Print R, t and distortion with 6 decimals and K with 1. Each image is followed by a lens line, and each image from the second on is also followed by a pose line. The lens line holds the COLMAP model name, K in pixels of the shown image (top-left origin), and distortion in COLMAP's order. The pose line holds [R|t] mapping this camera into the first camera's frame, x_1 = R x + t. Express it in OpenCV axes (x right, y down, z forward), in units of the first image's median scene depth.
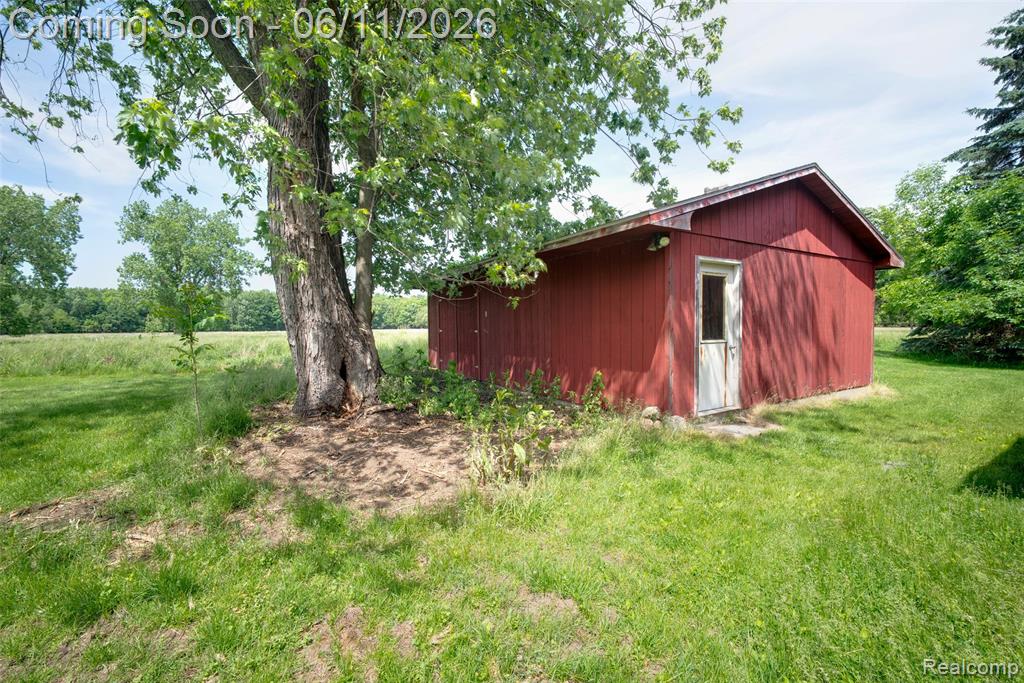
lens RADIAL K [[444.3, 0, 507.6], [0, 444.3, 336.7], [0, 0, 1]] dist [-0.001451, 0.000175]
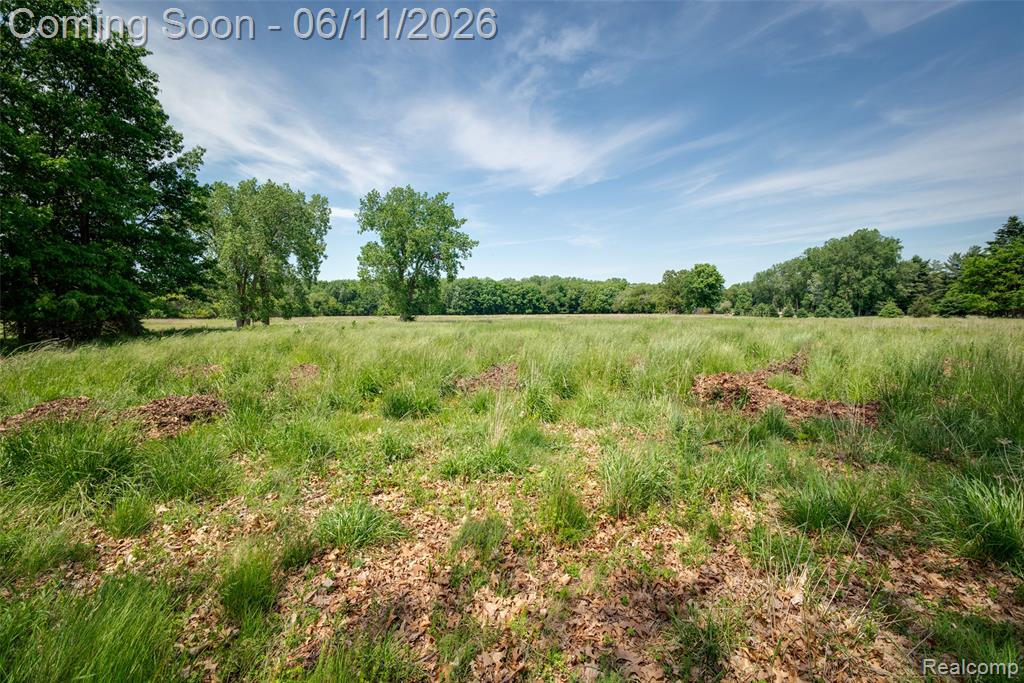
lens RADIAL K [[444.3, 0, 514.9], [0, 444.3, 346.9], [0, 0, 1]] dist [-0.001451, 0.000175]
pose [[0.920278, 0.034720, -0.389722, -0.094244], [-0.012524, 0.998159, 0.059350, -0.003334], [0.391065, -0.049737, 0.919018, 0.141358]]
